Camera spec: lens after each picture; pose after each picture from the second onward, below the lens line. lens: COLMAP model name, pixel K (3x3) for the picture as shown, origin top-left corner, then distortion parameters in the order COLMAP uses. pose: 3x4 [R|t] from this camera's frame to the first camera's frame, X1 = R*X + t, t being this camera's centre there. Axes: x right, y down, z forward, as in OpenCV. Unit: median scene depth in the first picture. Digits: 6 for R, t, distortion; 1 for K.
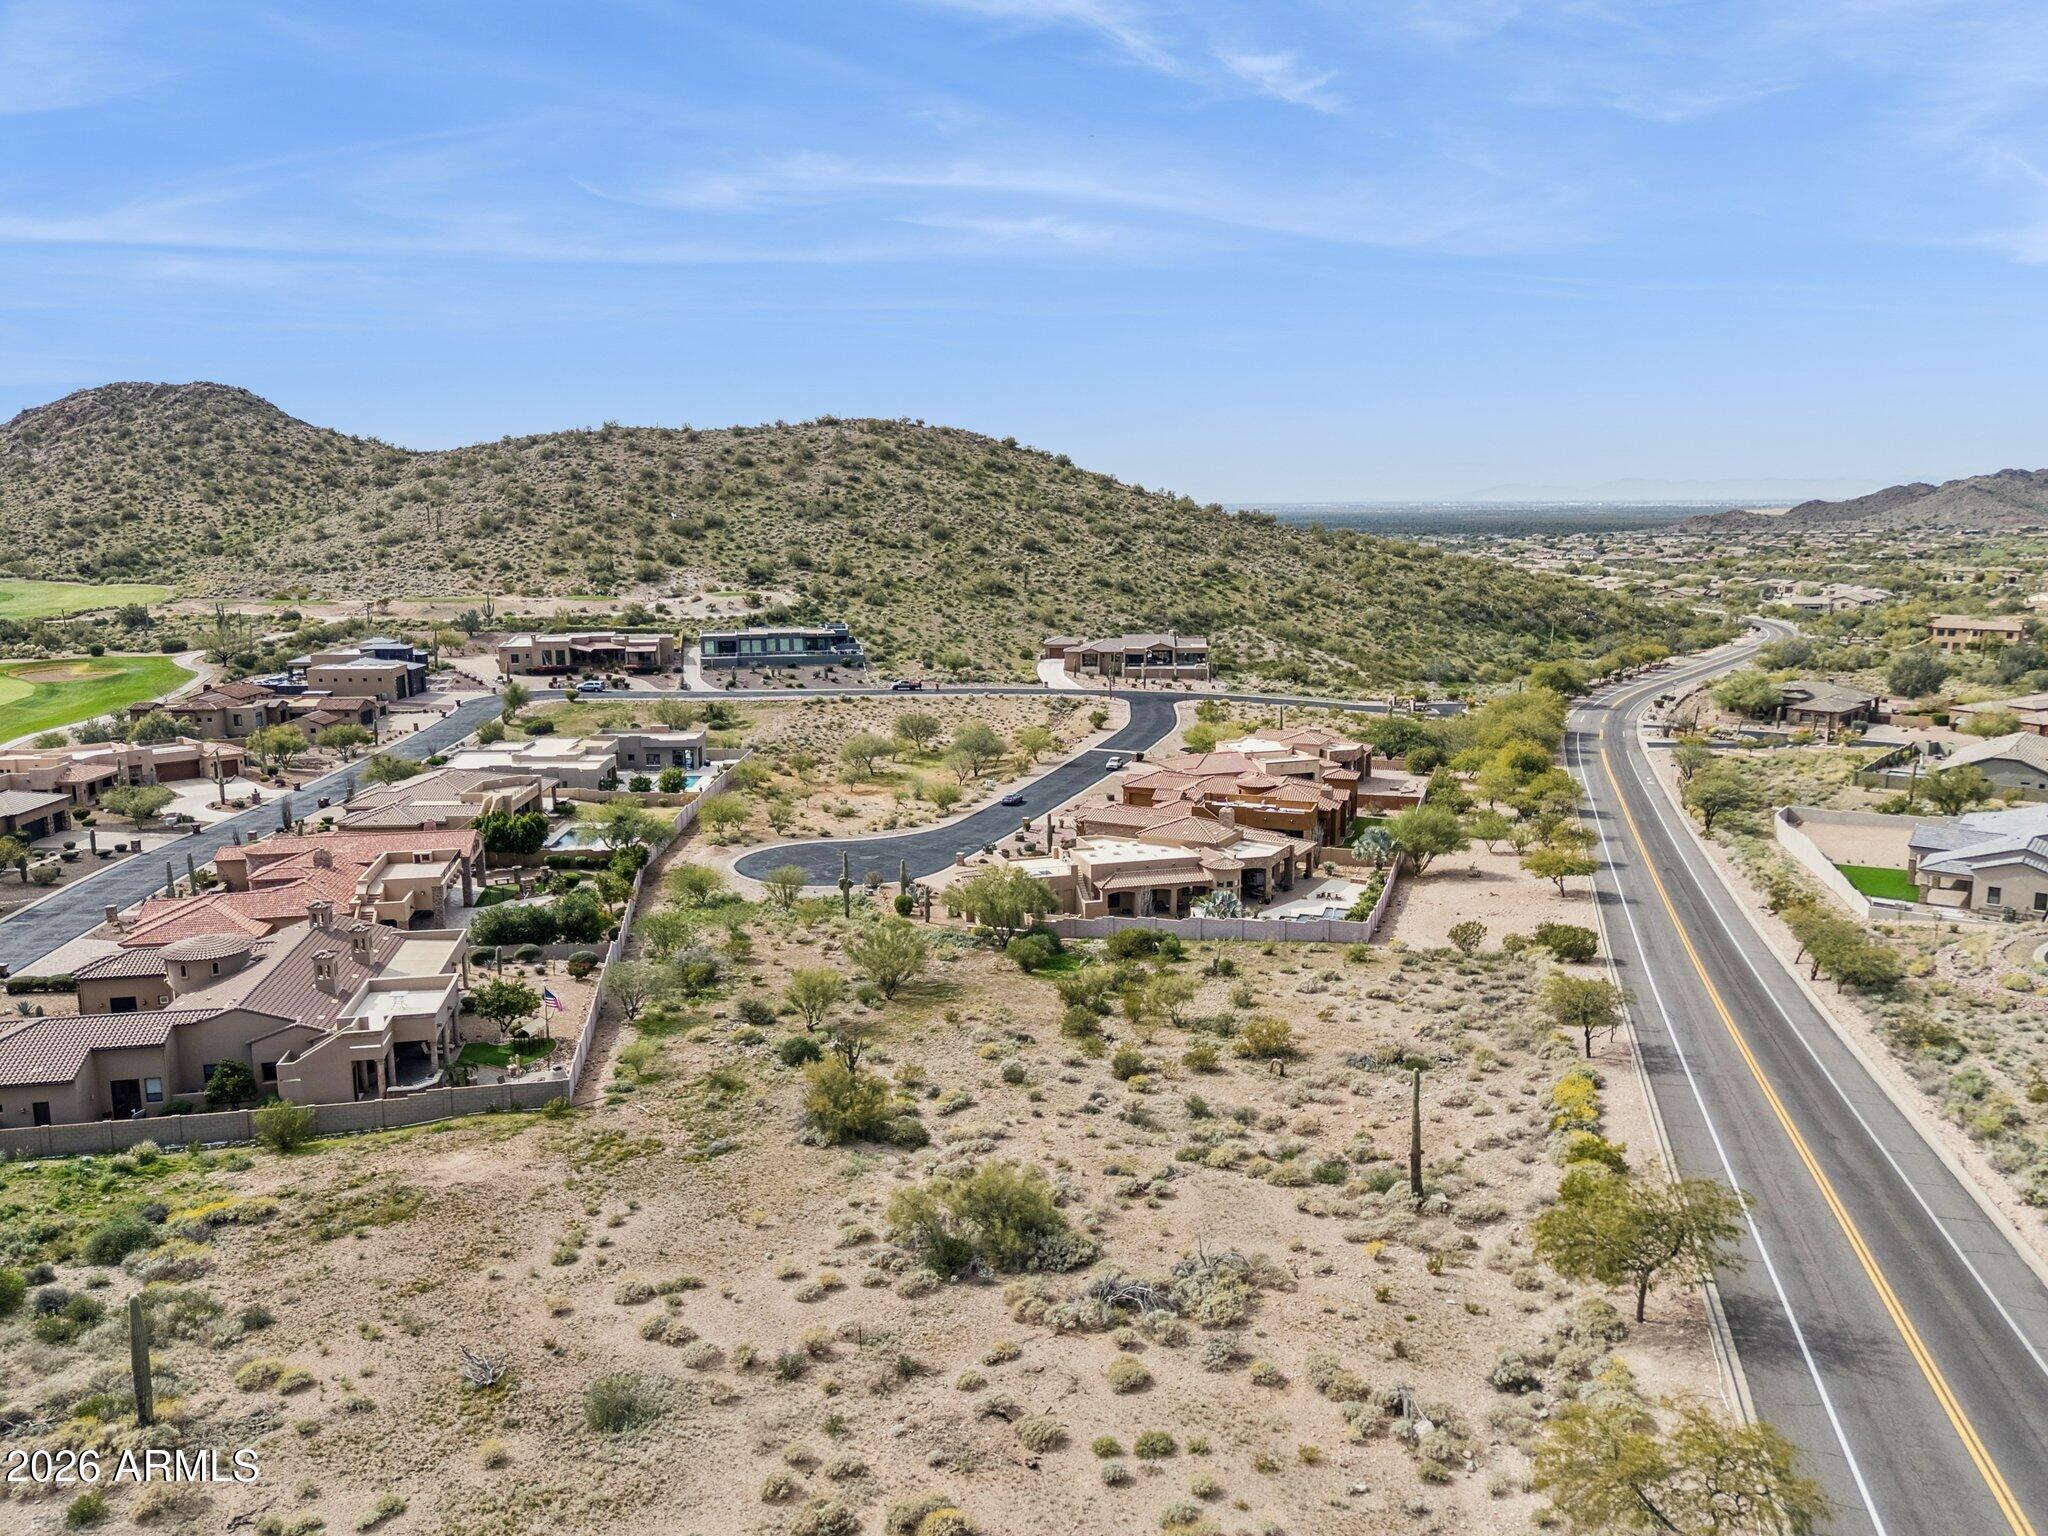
lens RADIAL K [[1507.9, 0, 1024.0], [0, 1507.9, 768.0], [0, 0, 1]] dist [0.144890, -0.216343]
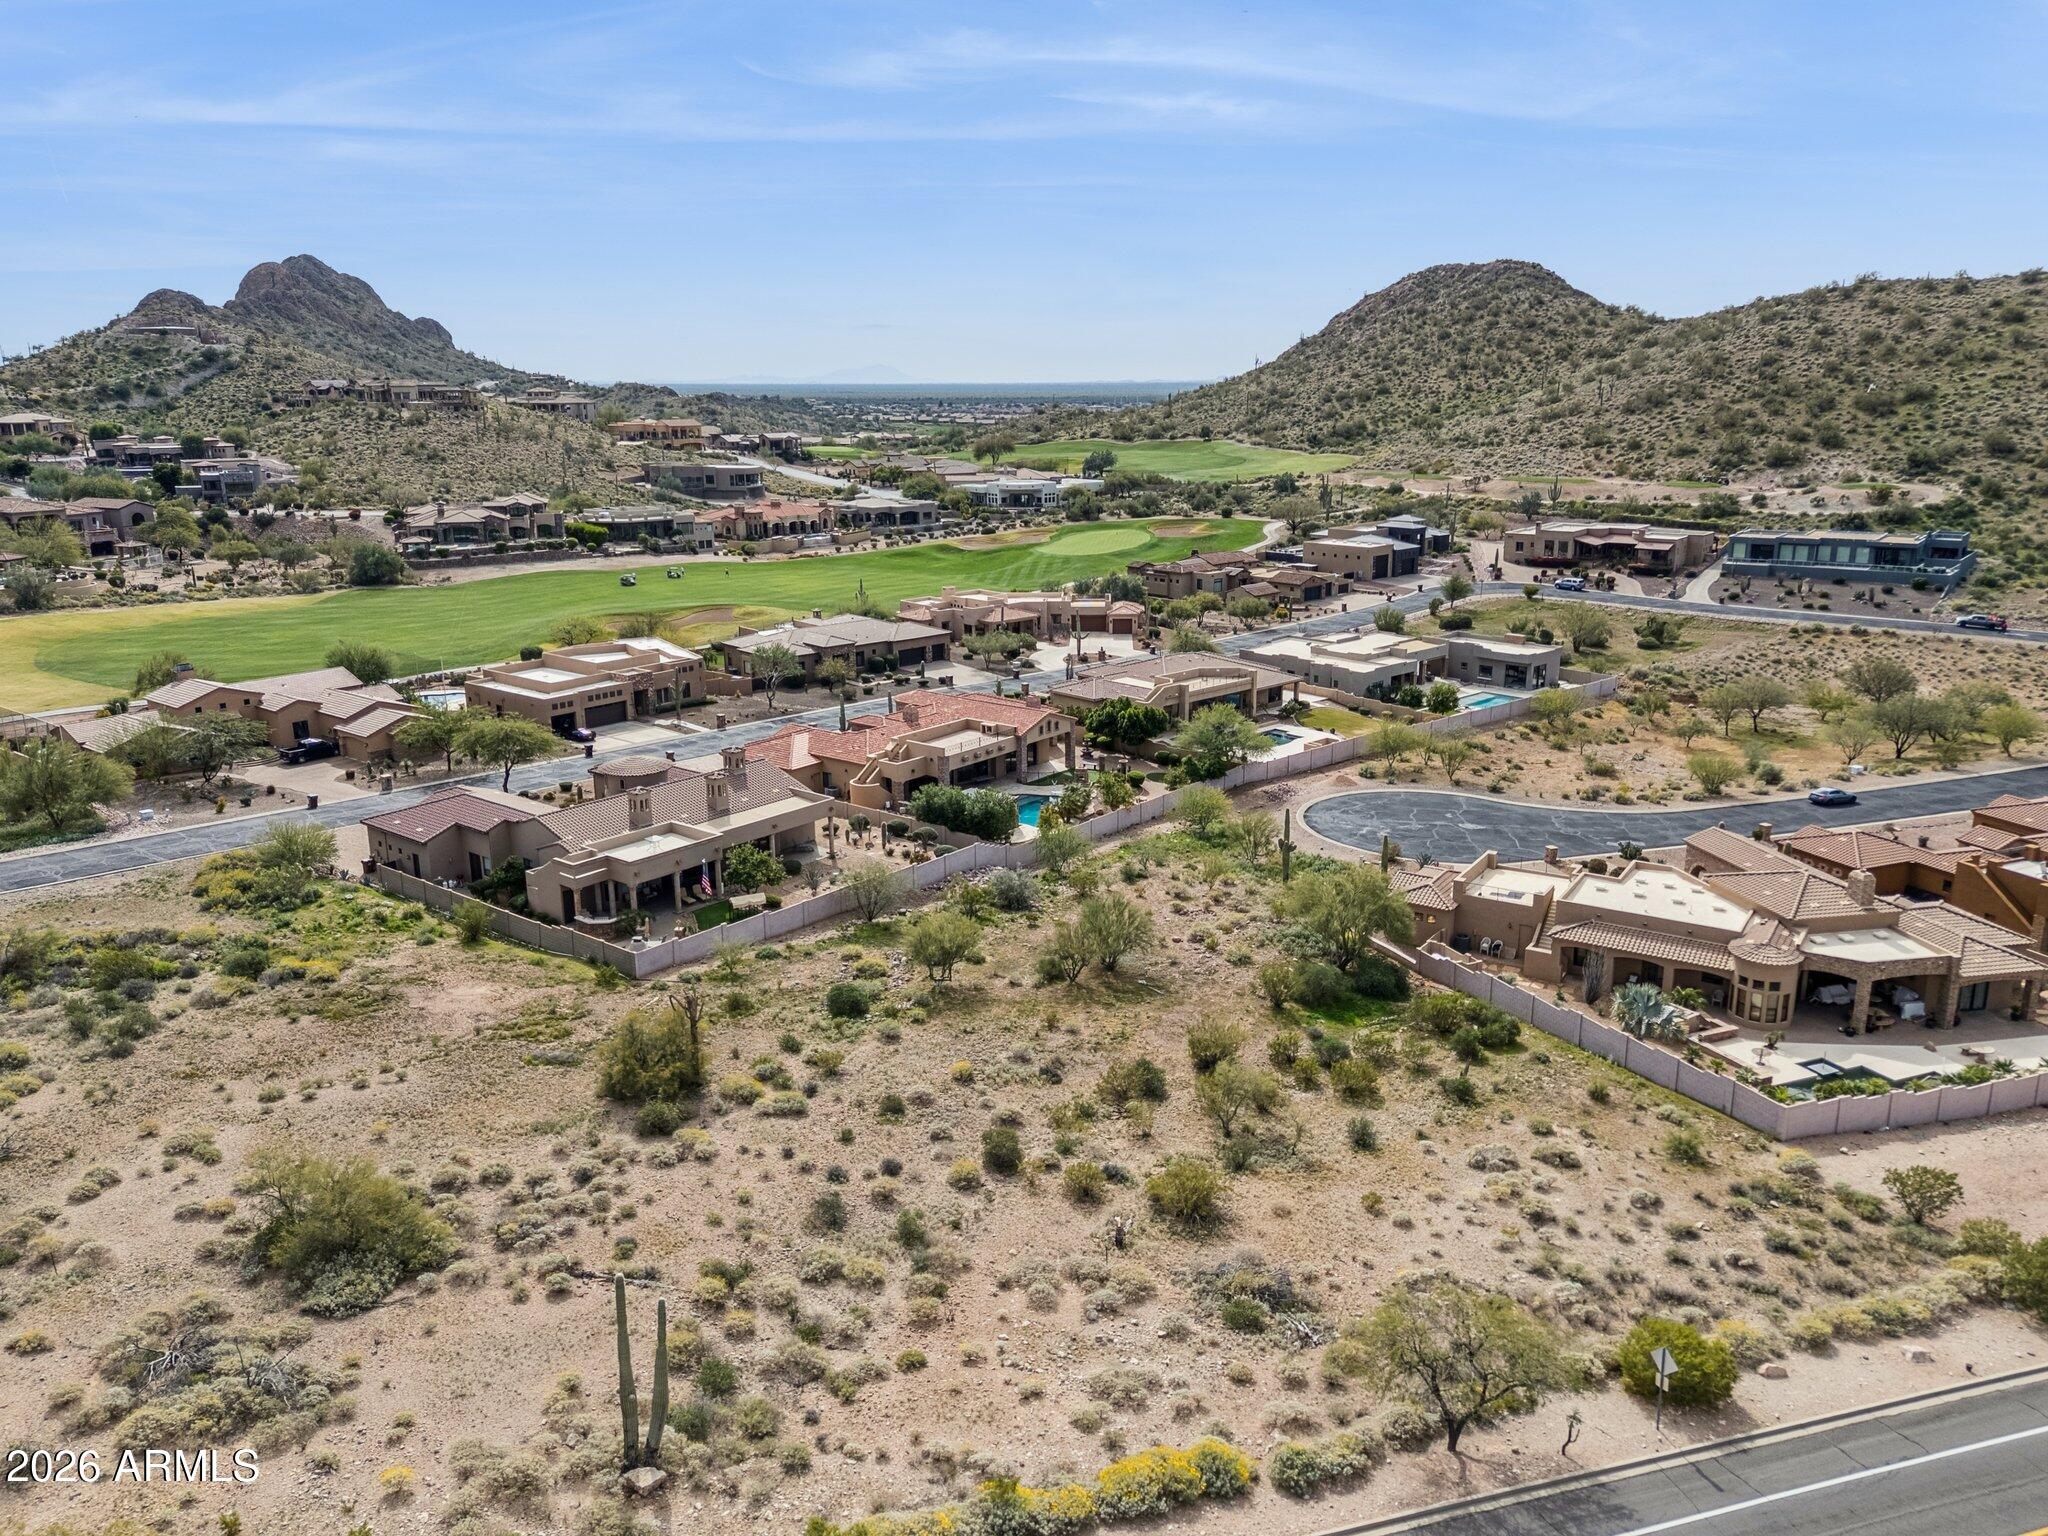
lens RADIAL K [[1491.4, 0, 1022.0], [0, 1491.4, 786.1], [0, 0, 1]] dist [0.084576, -0.083911]
pose [[0.646217, 0.200134, -0.736444, 0.139364], [-0.129292, 0.979762, 0.152807, -0.022598], [0.752122, -0.003530, 0.659014, 0.123157]]
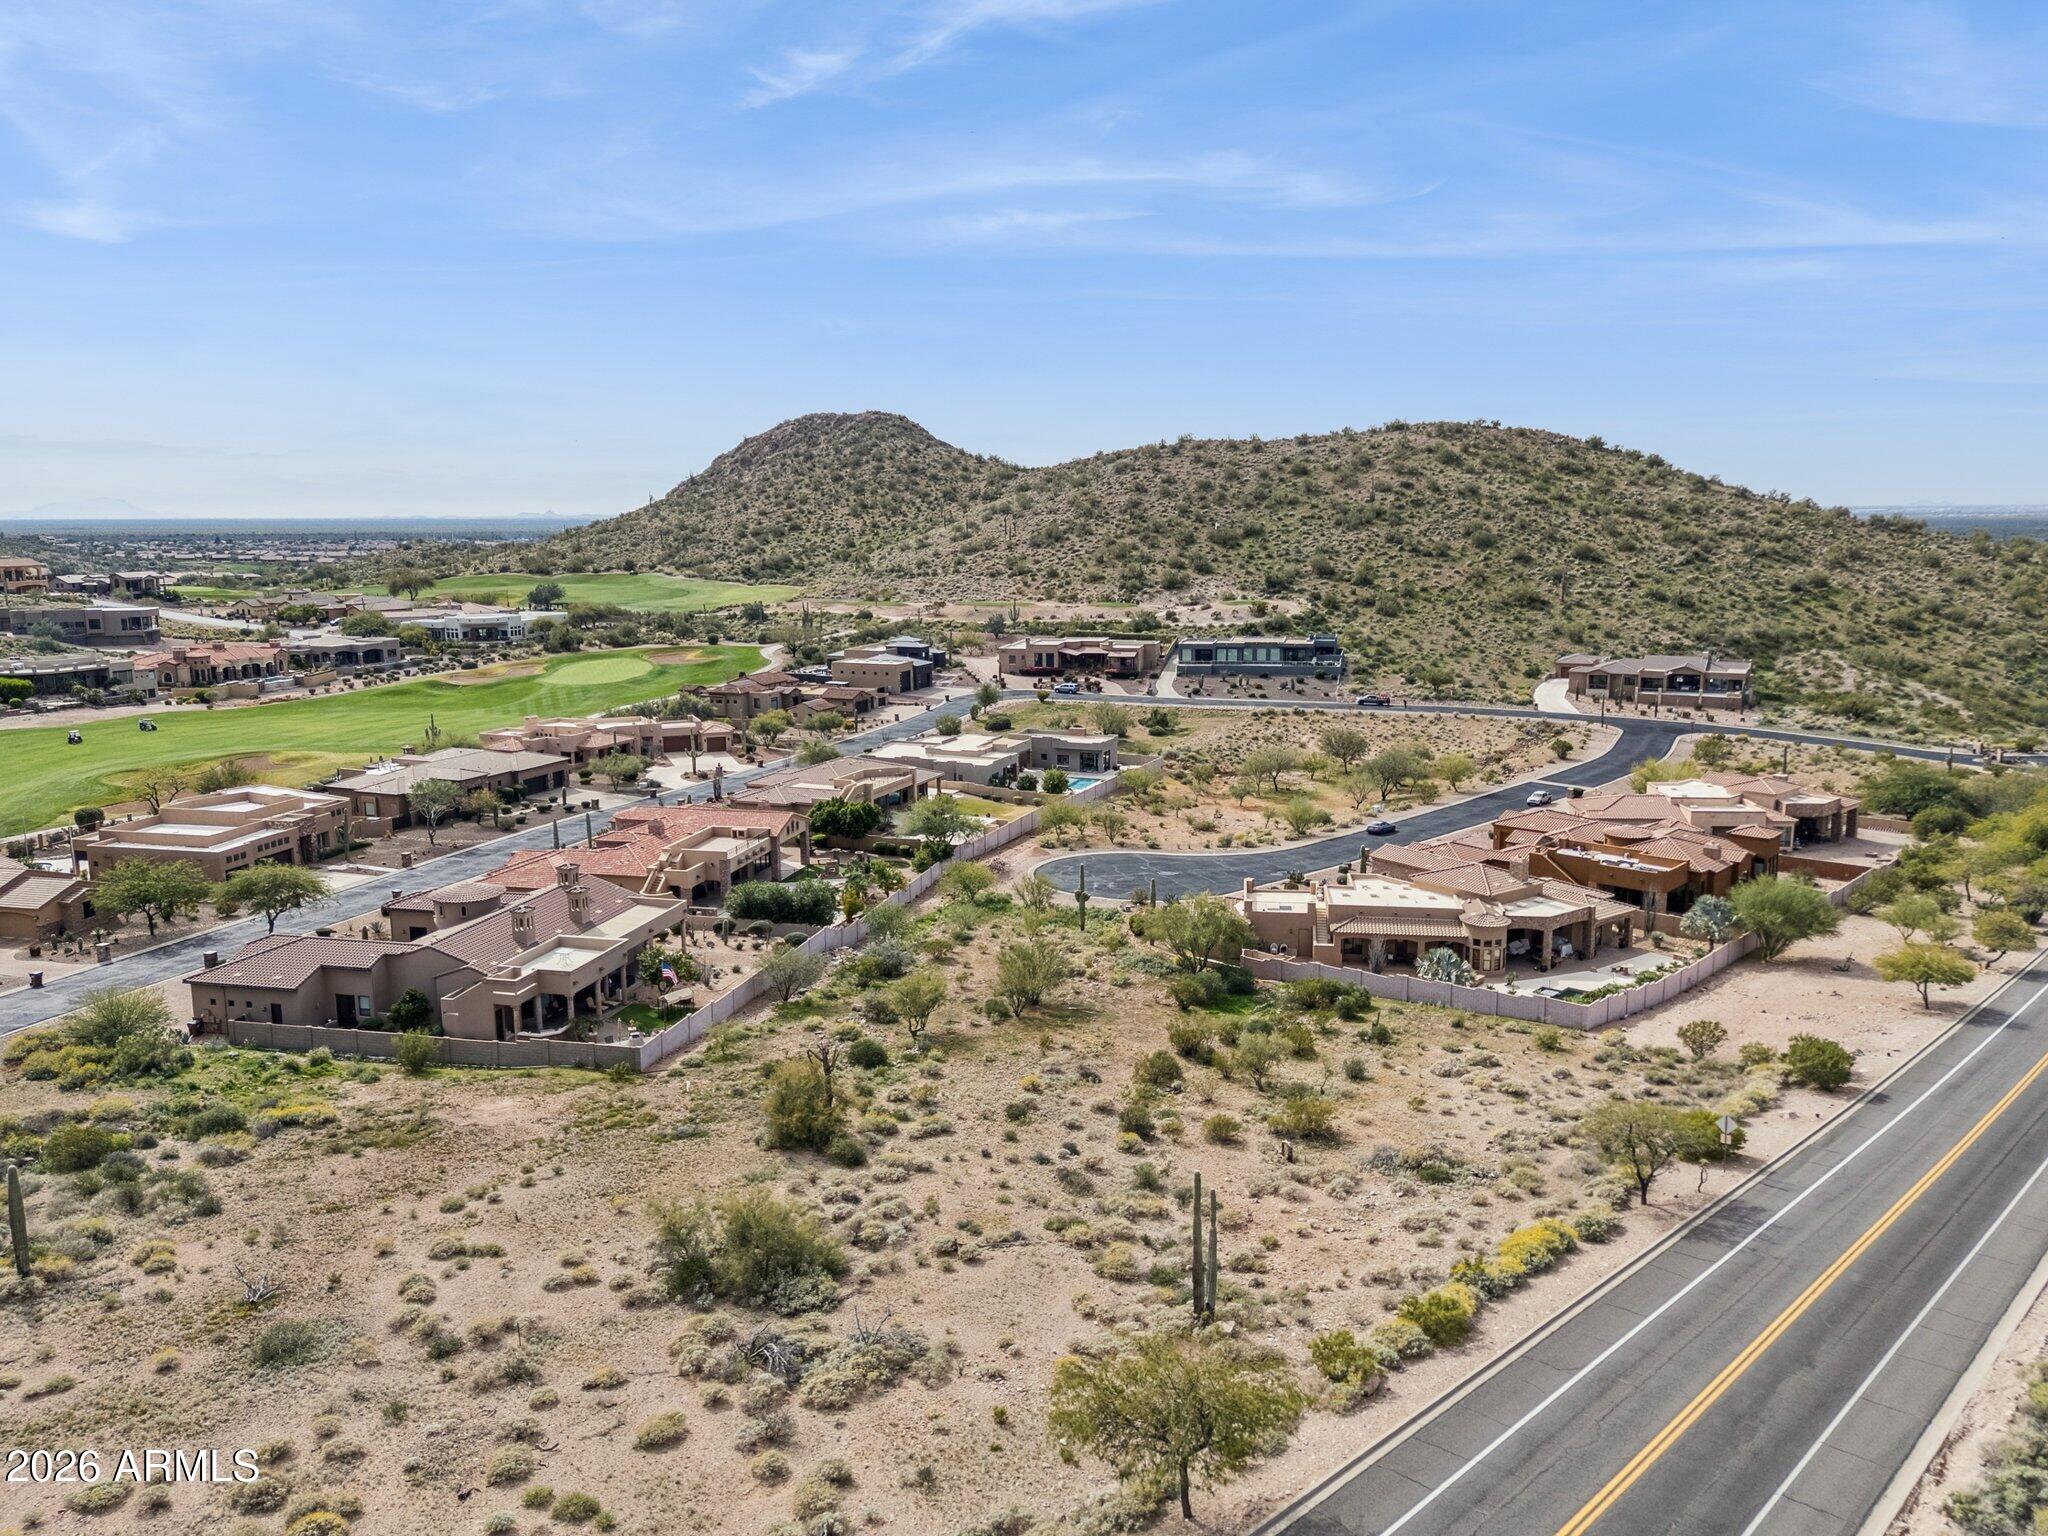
lens RADIAL K [[1491.4, 0, 1022.0], [0, 1491.4, 786.1], [0, 0, 1]] dist [0.084576, -0.083911]
pose [[0.909238, 0.072928, -0.409838, 0.086529], [-0.069260, 0.997314, 0.023810, -0.005957], [0.410474, 0.006737, 0.911847, 0.032345]]
